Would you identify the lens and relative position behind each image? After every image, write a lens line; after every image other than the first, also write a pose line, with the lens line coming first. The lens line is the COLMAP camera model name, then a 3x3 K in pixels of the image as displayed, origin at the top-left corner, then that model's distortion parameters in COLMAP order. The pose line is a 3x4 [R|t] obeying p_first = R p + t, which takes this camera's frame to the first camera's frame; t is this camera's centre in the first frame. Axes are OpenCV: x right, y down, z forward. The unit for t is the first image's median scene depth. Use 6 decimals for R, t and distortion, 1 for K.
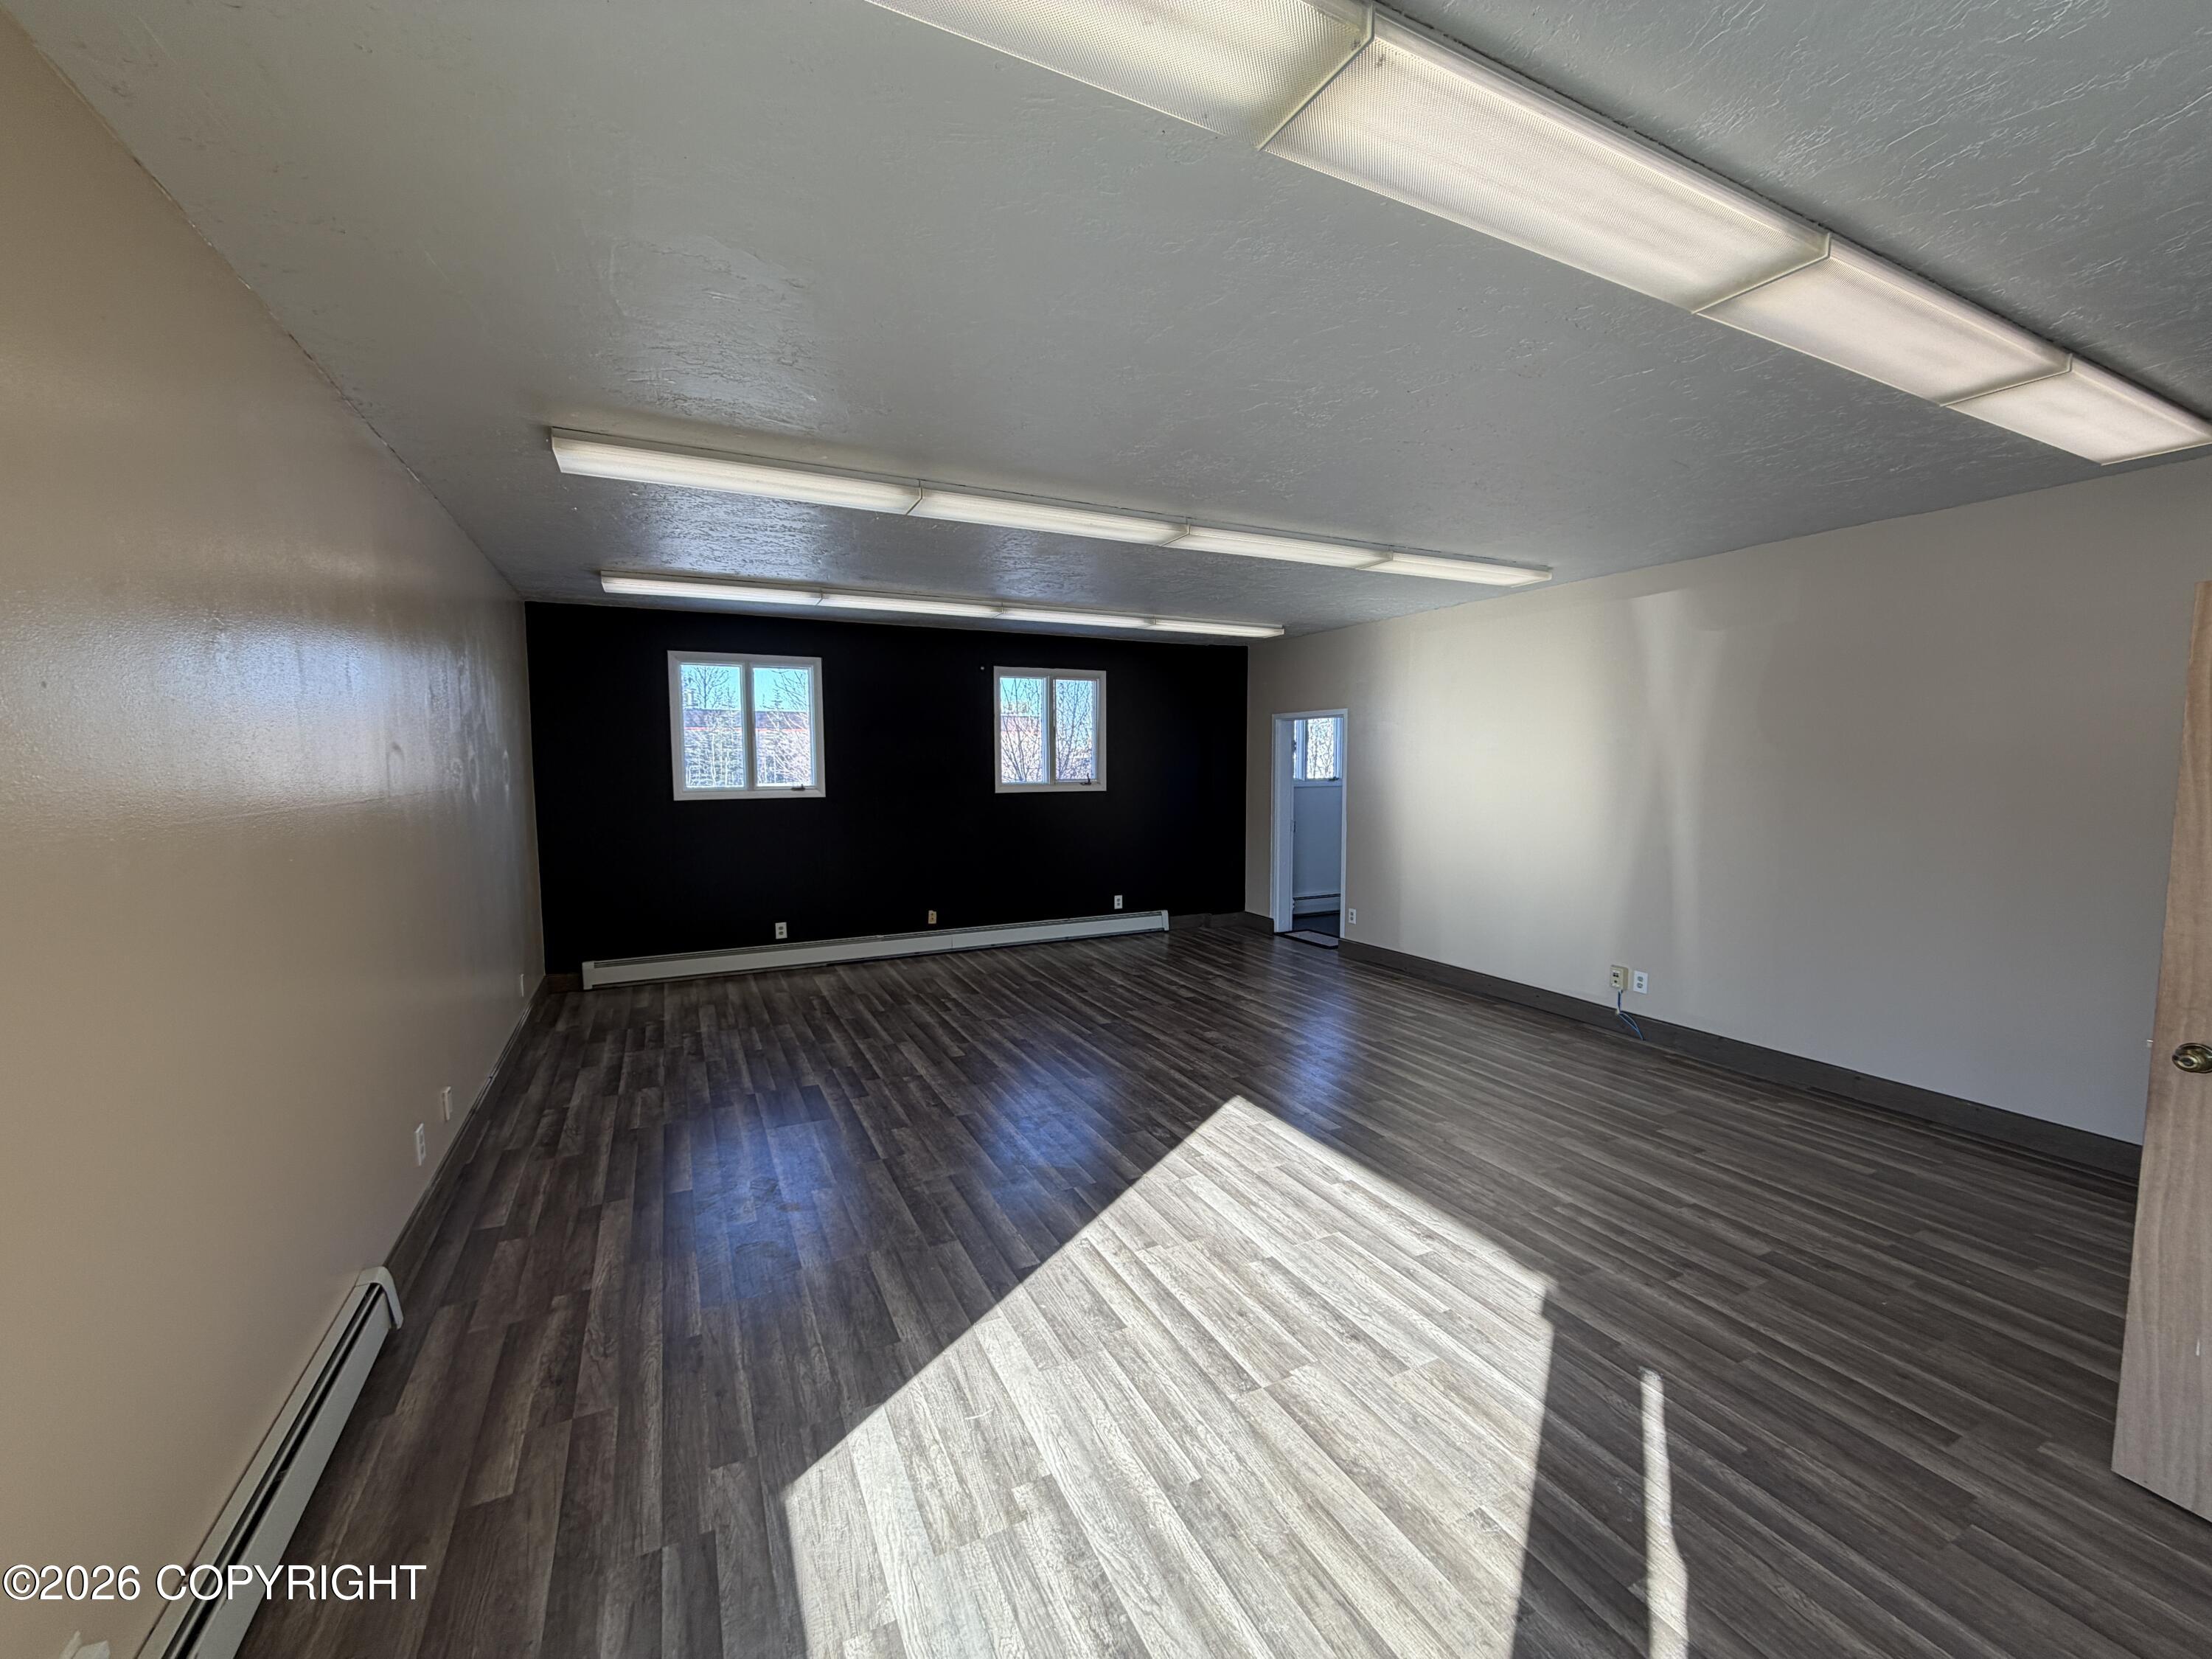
lens RADIAL K [[876.8, 0, 1097.7], [0, 876.8, 826.6], [0, 0, 1]] dist [-0.000943, 0.000182]
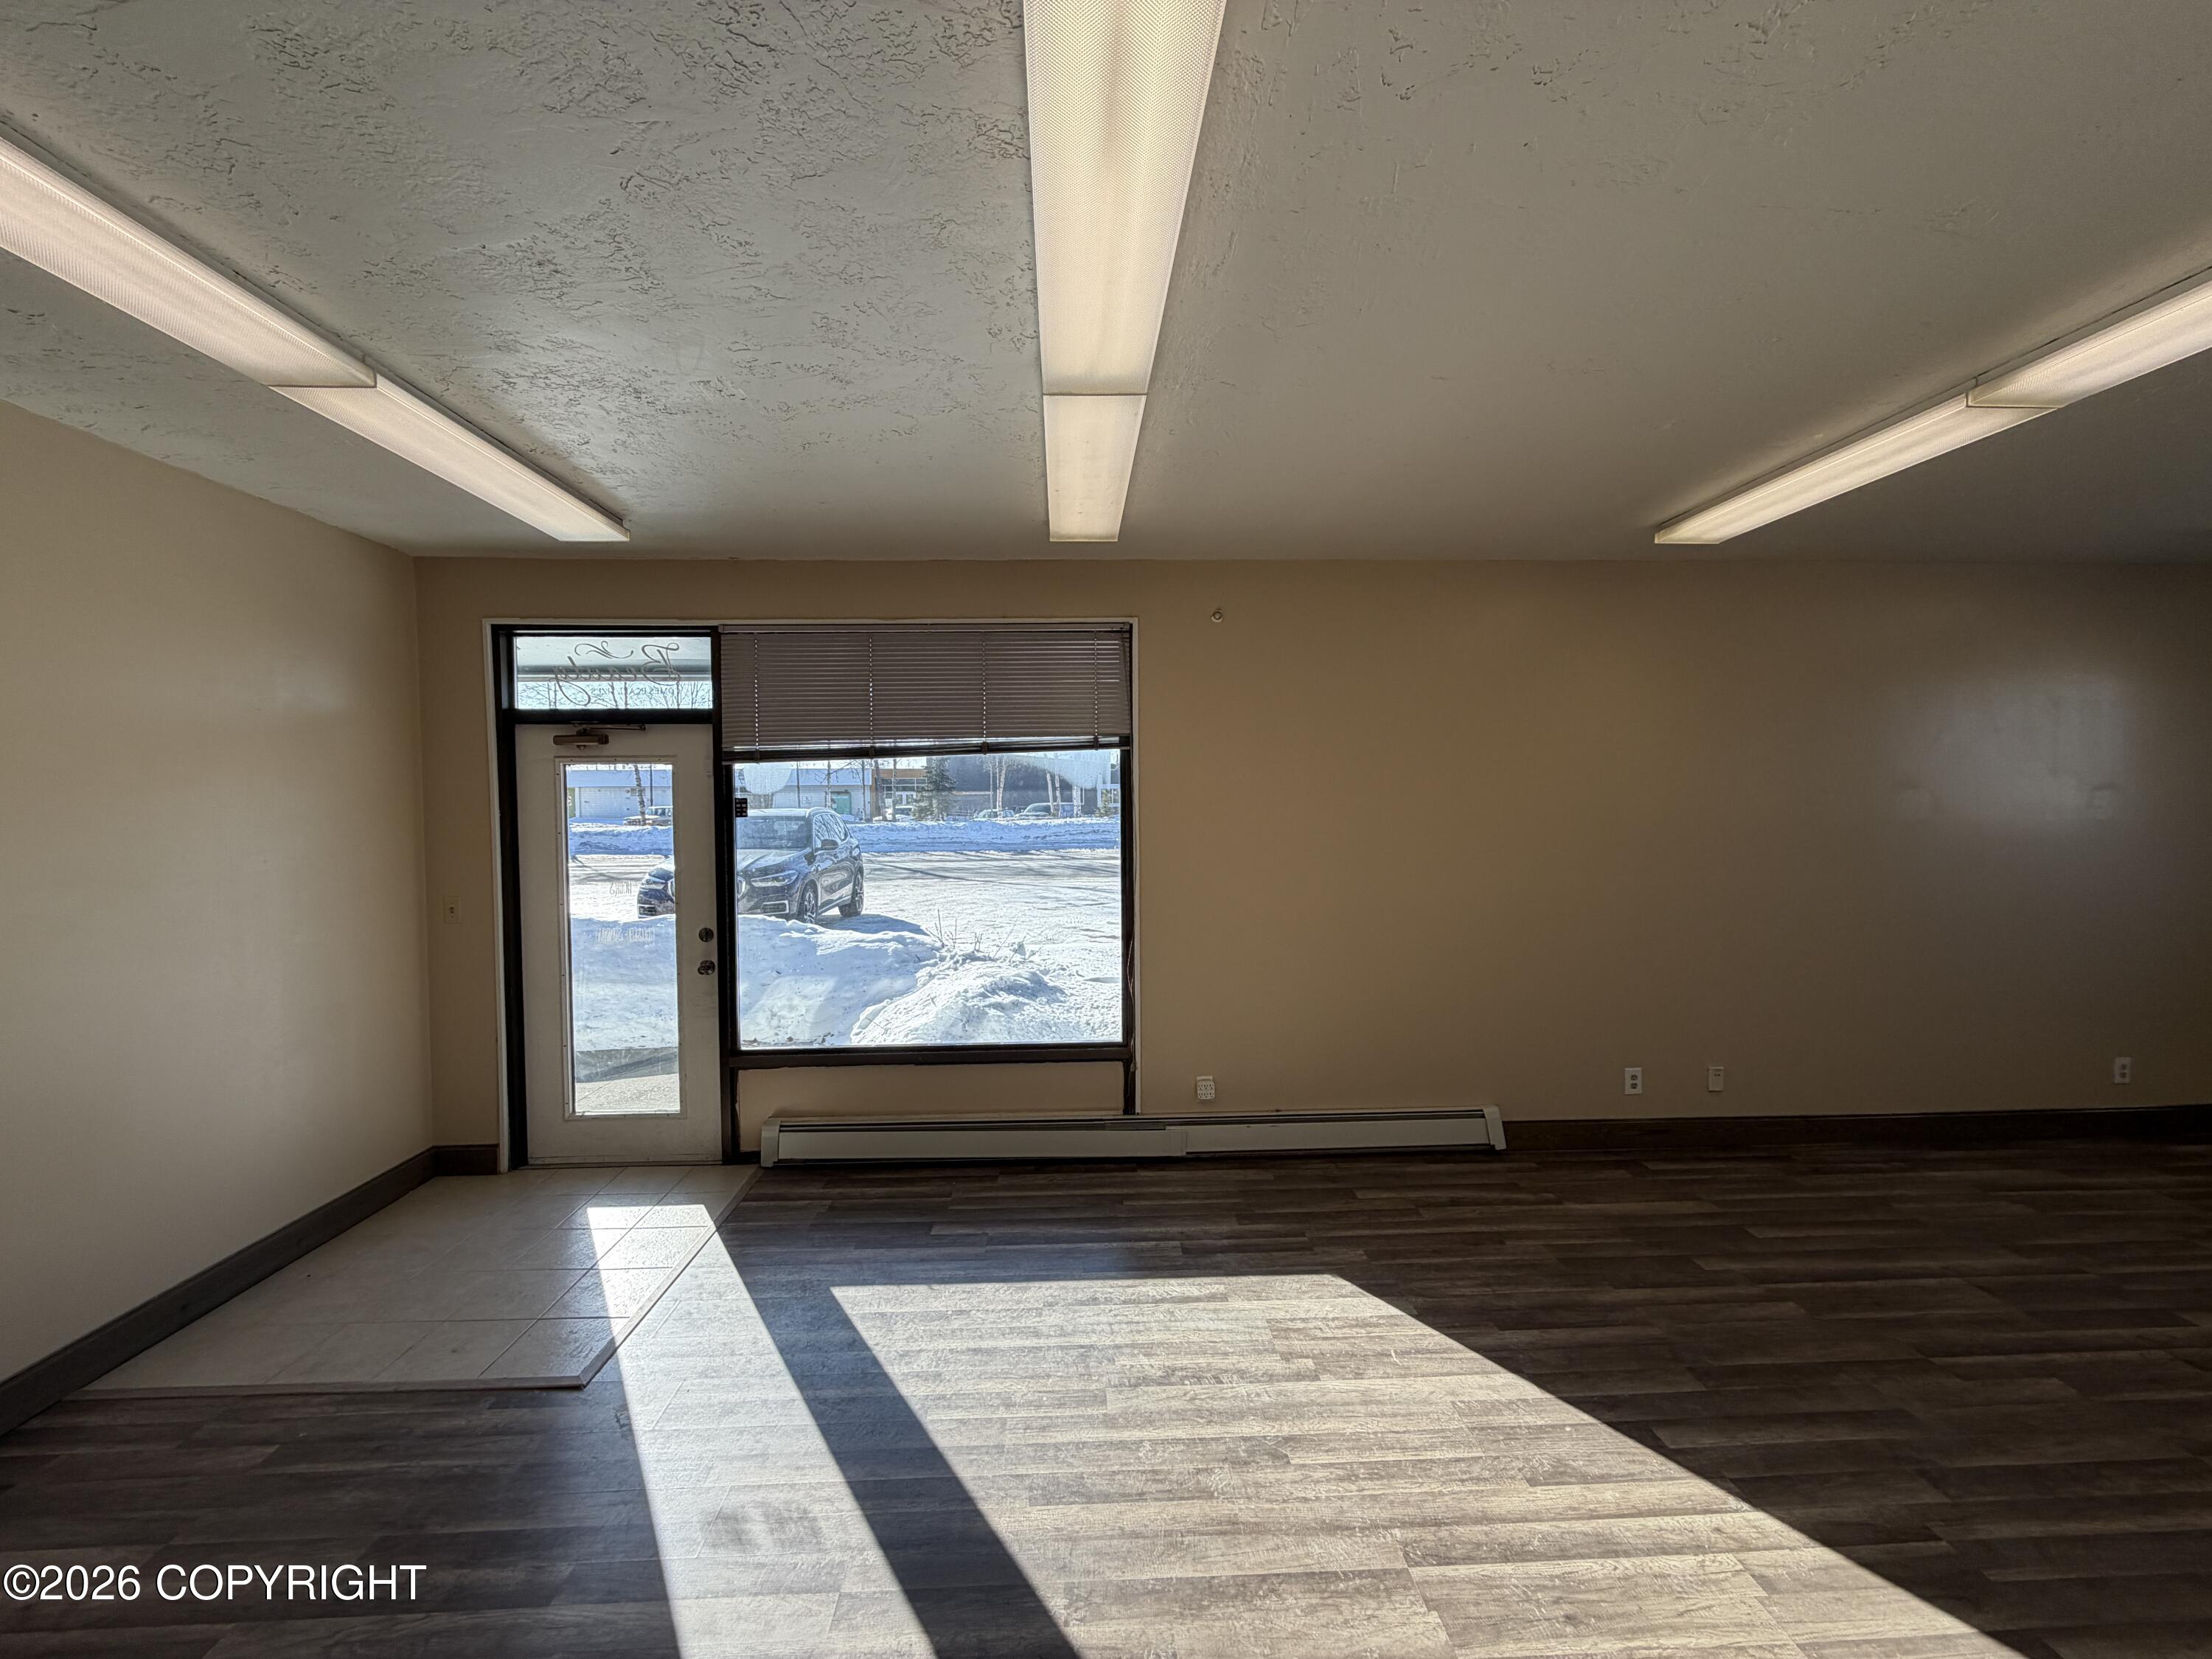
lens RADIAL K [[876.8, 0, 1104.1], [0, 876.8, 827.5], [0, 0, 1]] dist [-0.000943, 0.000182]
pose [[-0.401921, 0.030585, -0.915164, 0.572084], [-0.062066, 0.996234, 0.060553, -0.041172], [0.913569, 0.081138, -0.398508, 0.565620]]
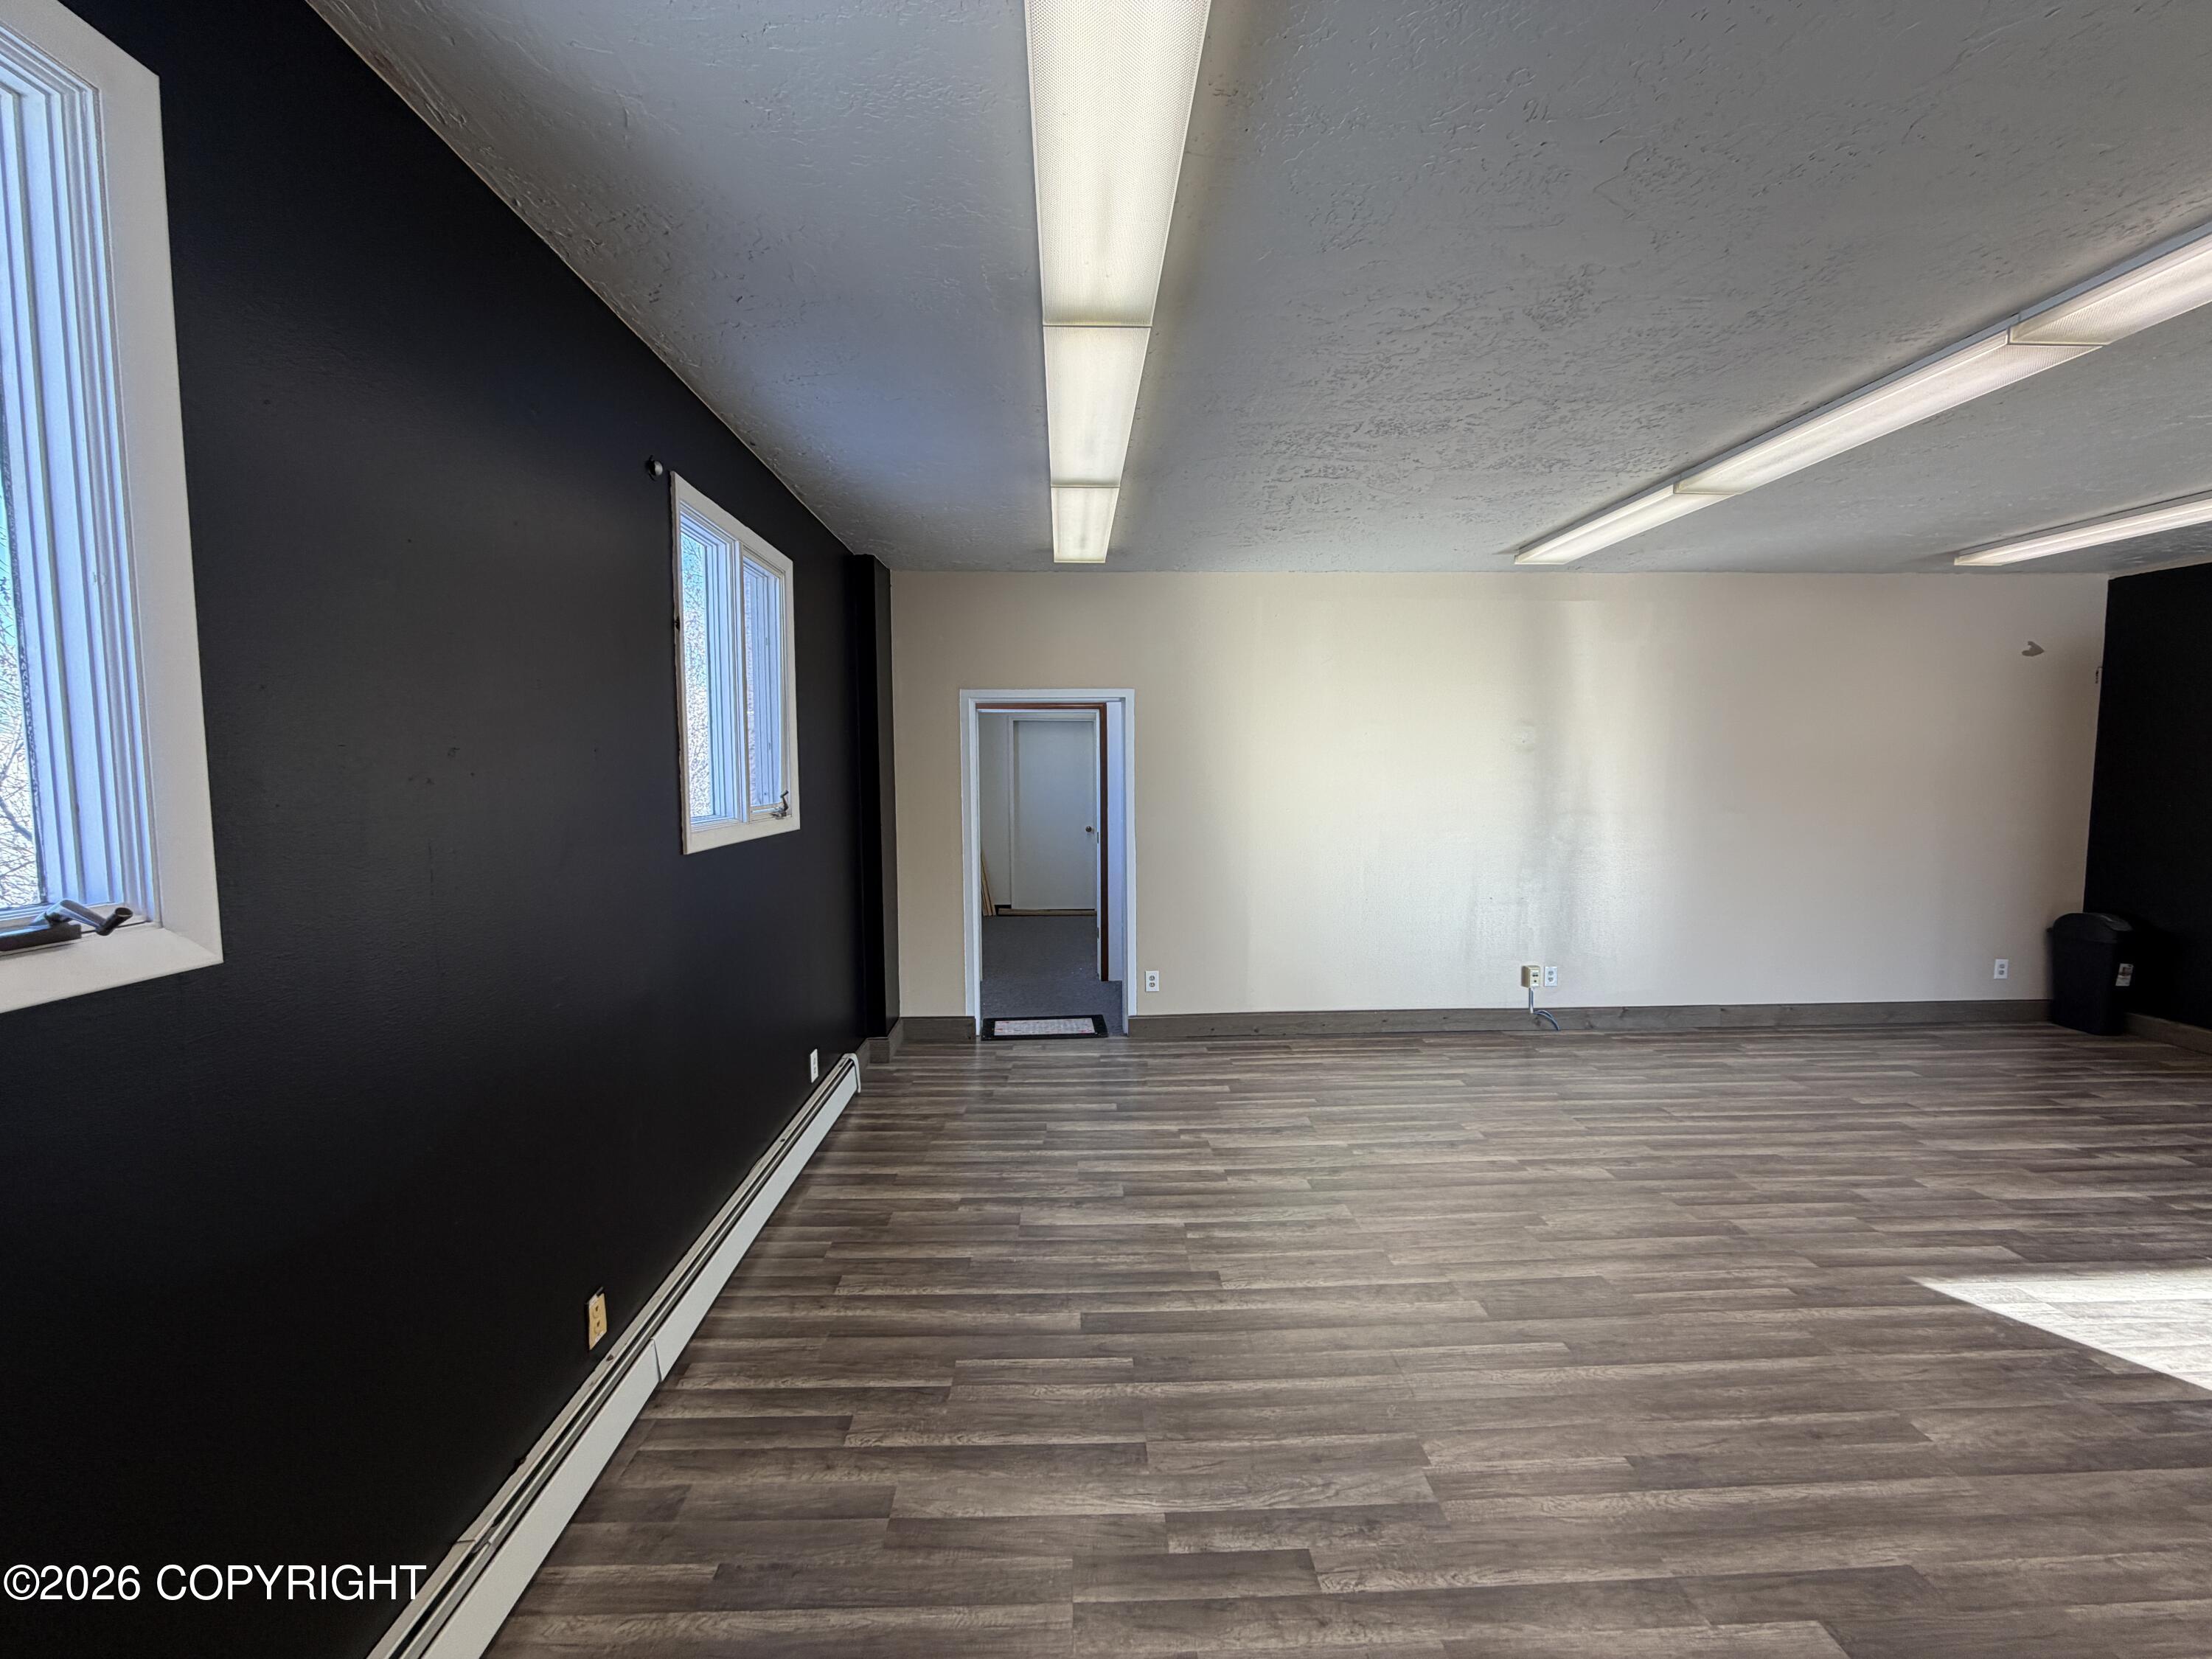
lens RADIAL K [[876.8, 0, 1099.2], [0, 876.8, 829.7], [0, 0, 1]] dist [-0.000943, 0.000182]
pose [[0.407597, -0.063459, 0.910954, -0.654851], [0.074347, 0.996577, 0.036158, -0.088210], [-0.910130, 0.052988, 0.410920, 1.308344]]
